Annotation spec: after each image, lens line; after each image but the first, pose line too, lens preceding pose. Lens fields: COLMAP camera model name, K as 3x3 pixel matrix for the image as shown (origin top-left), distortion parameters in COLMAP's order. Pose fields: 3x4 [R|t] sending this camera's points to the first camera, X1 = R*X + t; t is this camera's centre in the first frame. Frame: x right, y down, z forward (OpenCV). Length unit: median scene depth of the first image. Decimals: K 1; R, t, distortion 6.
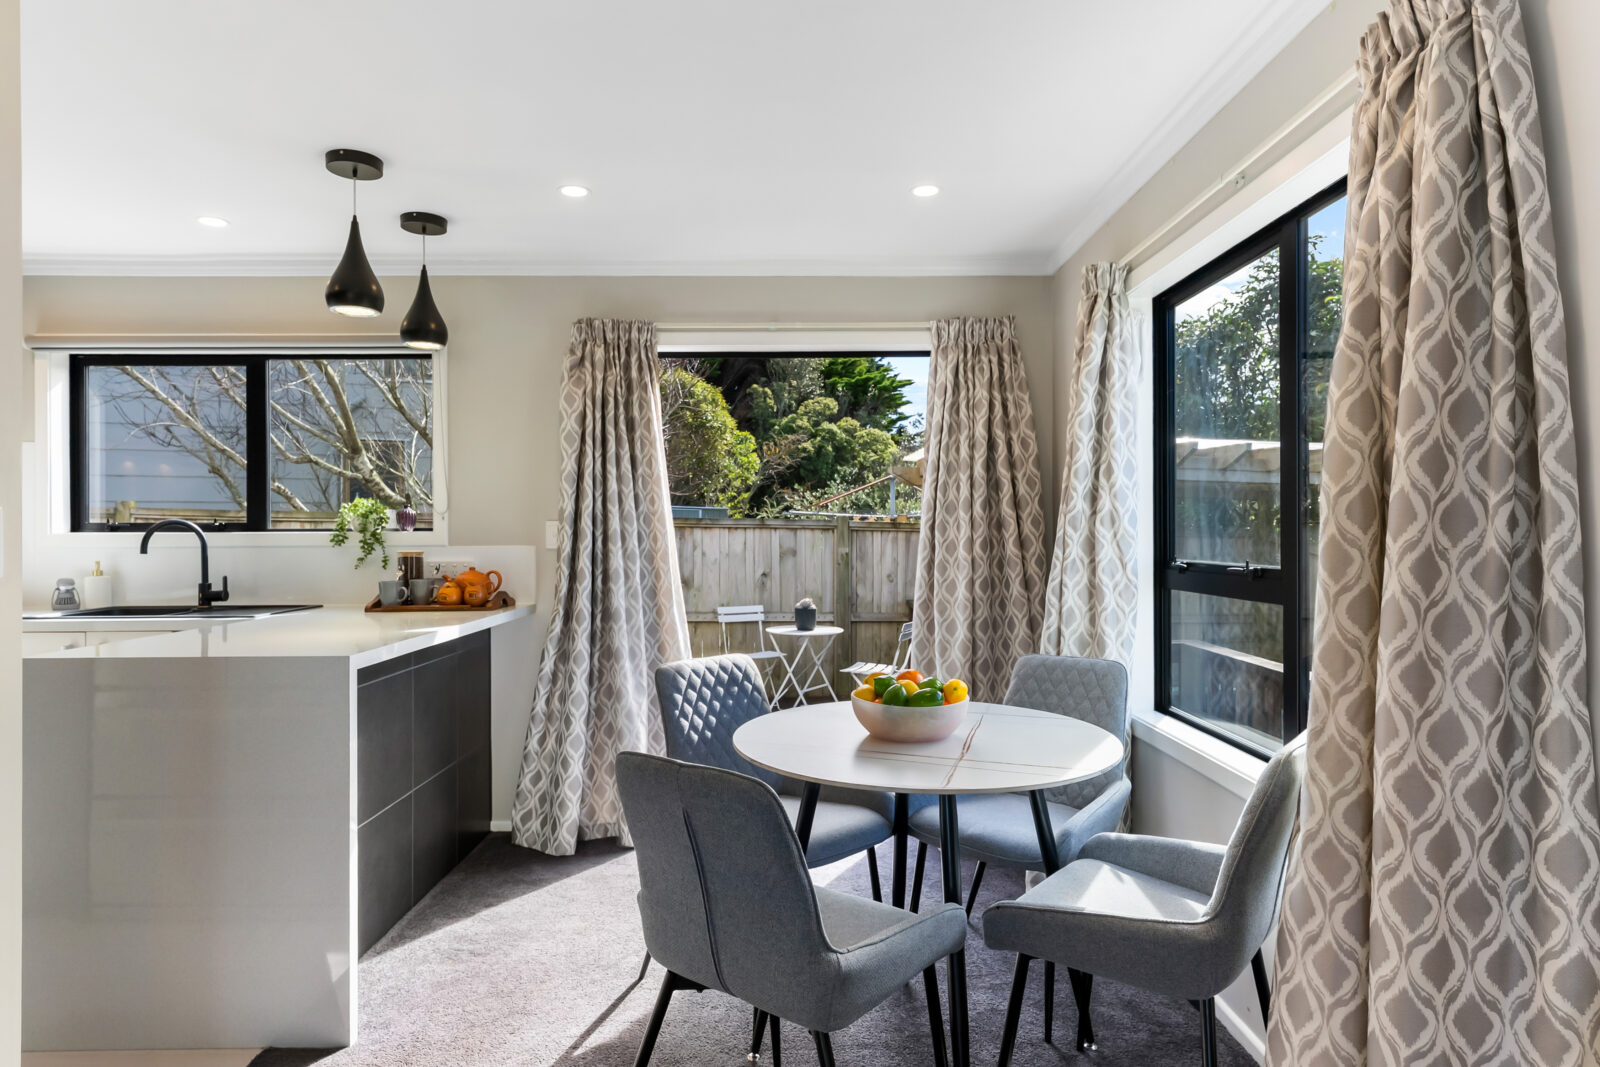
lens RADIAL K [[914.9, 0, 793.8], [0, 914.9, 533.1], [0, 0, 1]] dist [0.002333, 0.001596]
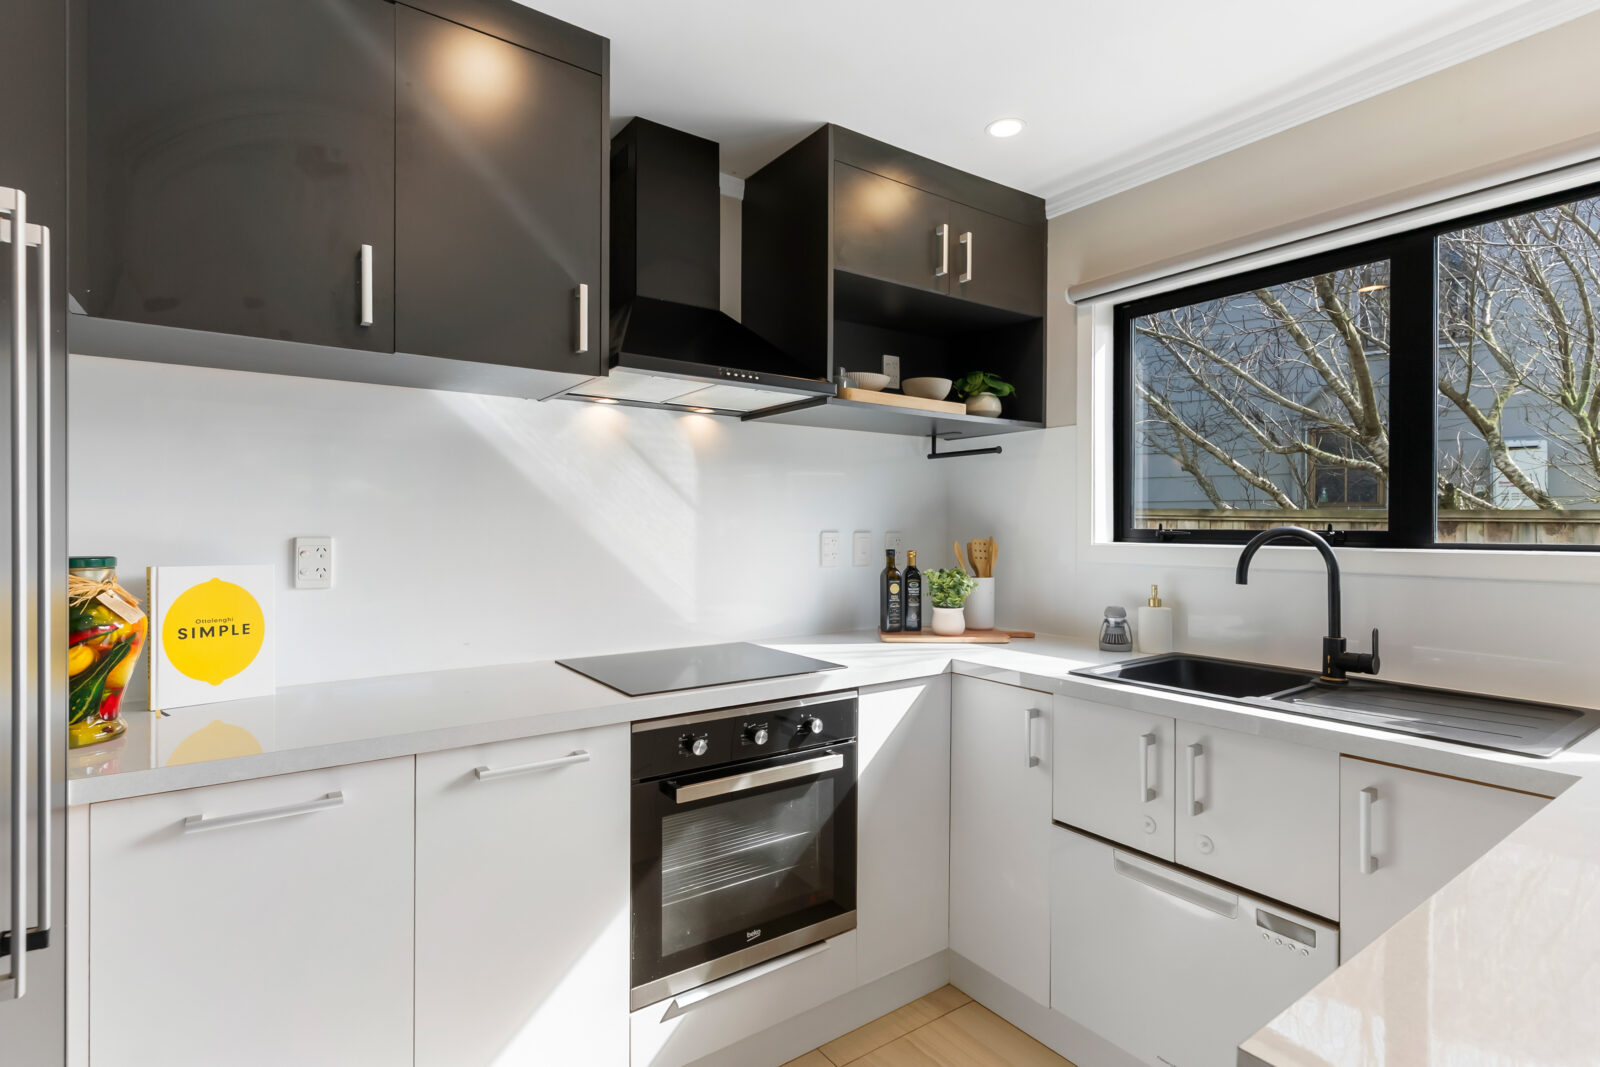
lens RADIAL K [[783.2, 0, 806.4], [0, 783.2, 526.9], [0, 0, 1]] dist [0.007681, -0.002840]
pose [[0.579391, 0.005804, -0.815029, -0.426663], [-0.007115, 0.999973, 0.002063, -0.012798], [0.815018, 0.004603, 0.579417, 0.438143]]
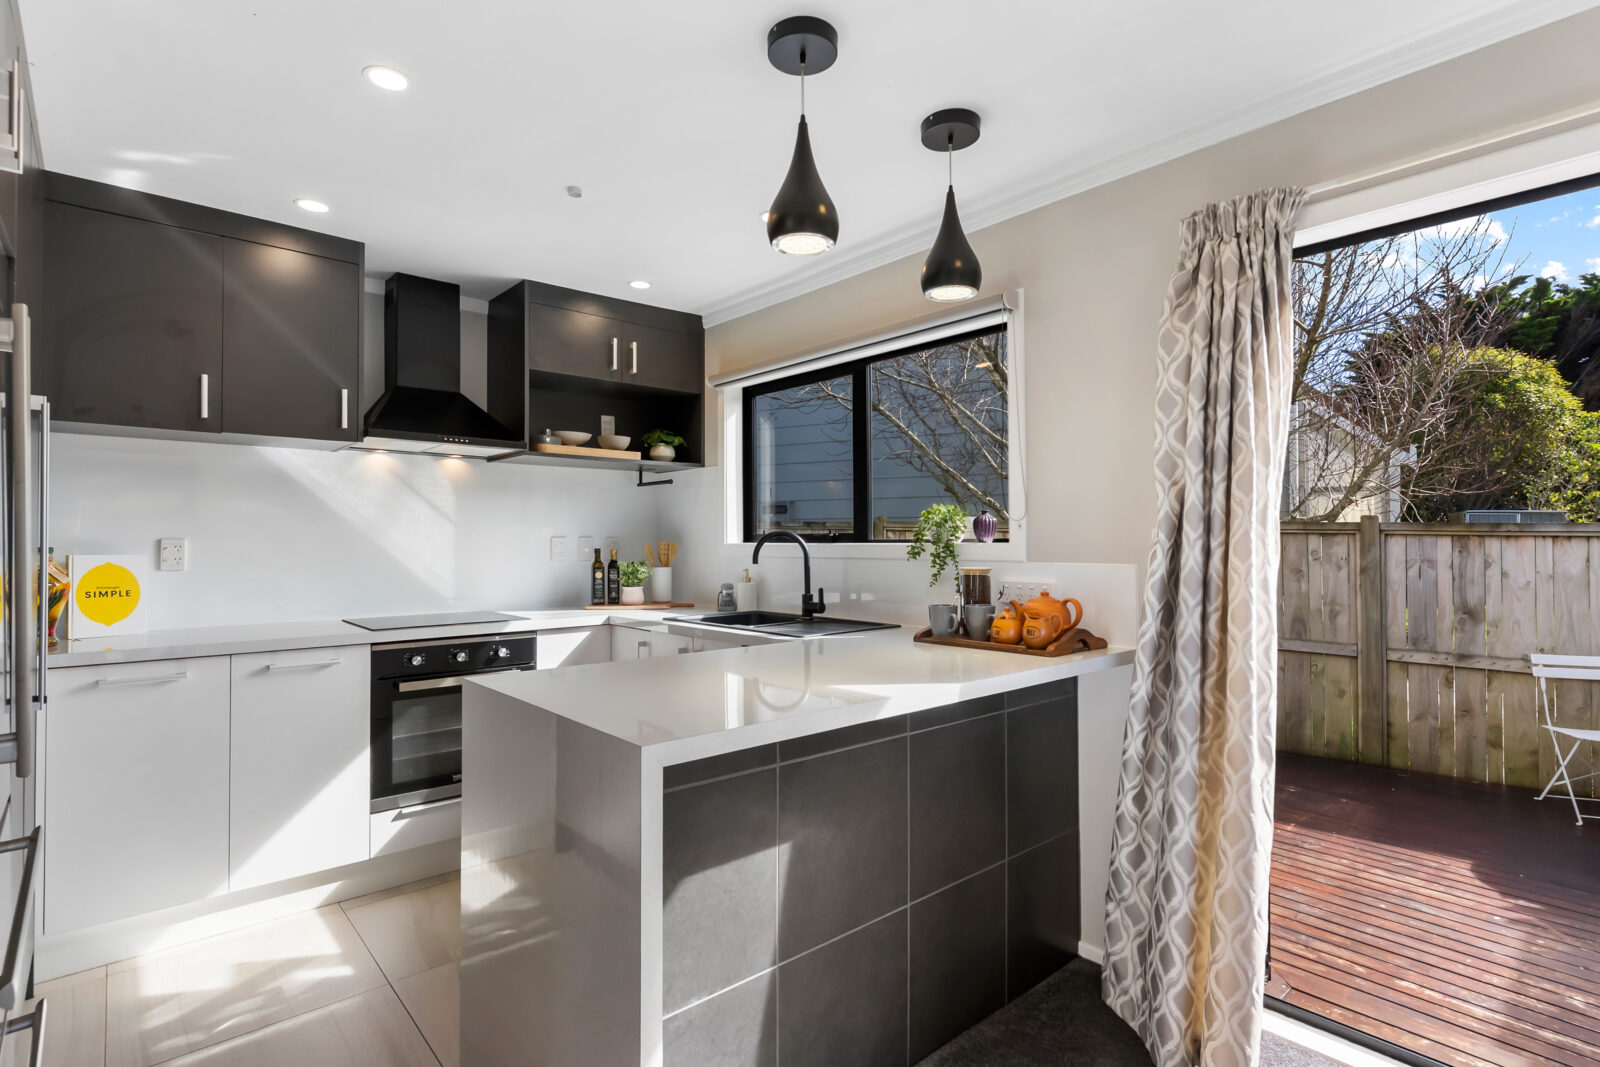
lens RADIAL K [[783.2, 0, 802.4], [0, 783.2, 532.0], [0, 0, 1]] dist [0.007681, -0.002840]
pose [[0.662396, -0.006278, -0.749127, -0.006466], [-0.002853, 0.999936, -0.010903, -0.003525], [0.749148, 0.009360, 0.662336, 0.422506]]
